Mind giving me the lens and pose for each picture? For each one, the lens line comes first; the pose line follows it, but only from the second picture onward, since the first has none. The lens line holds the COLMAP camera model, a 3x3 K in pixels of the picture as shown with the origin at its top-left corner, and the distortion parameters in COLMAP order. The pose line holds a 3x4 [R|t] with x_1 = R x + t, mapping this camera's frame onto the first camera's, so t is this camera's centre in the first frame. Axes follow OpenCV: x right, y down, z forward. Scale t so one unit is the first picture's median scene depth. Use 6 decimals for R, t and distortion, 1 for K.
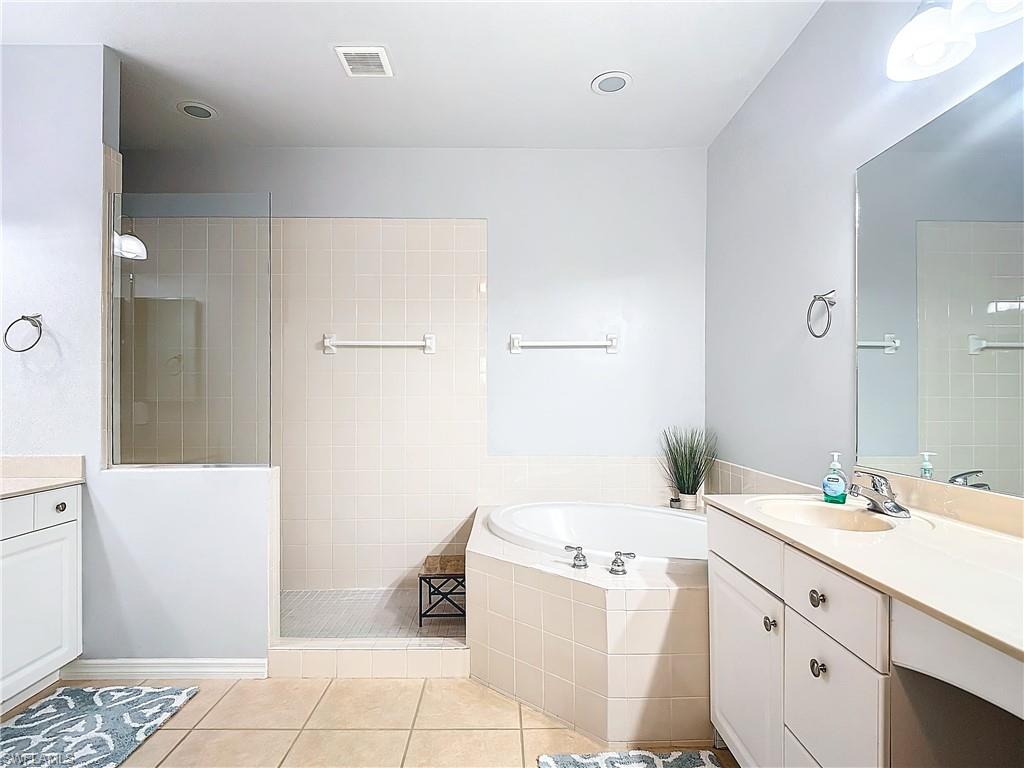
lens RADIAL K [[547.7, 0, 508.8], [0, 547.7, 399.2], [0, 0, 1]] dist [0.013153, -0.024256]
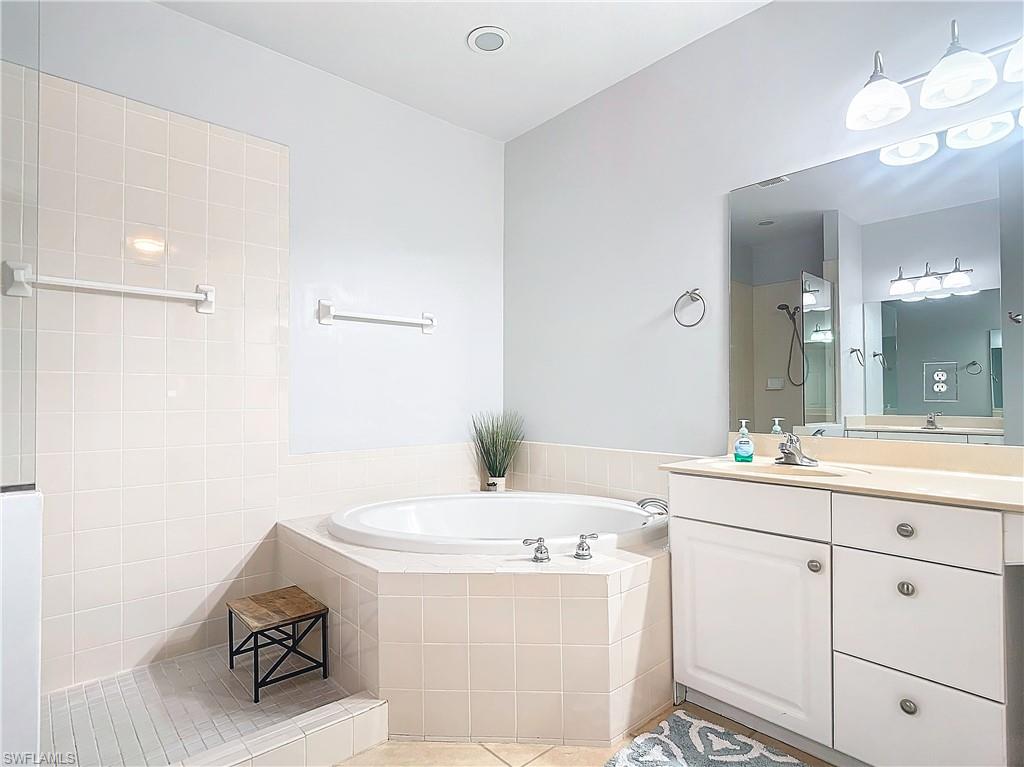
lens RADIAL K [[540.3, 0, 497.7], [0, 540.3, 392.0], [0, 0, 1]] dist [0.013458, -0.002529]
pose [[0.766079, 0.007692, 0.642700, -0.444788], [-0.000333, 0.999933, -0.011571, 0.037637], [-0.642746, 0.008650, 0.766030, 0.329674]]
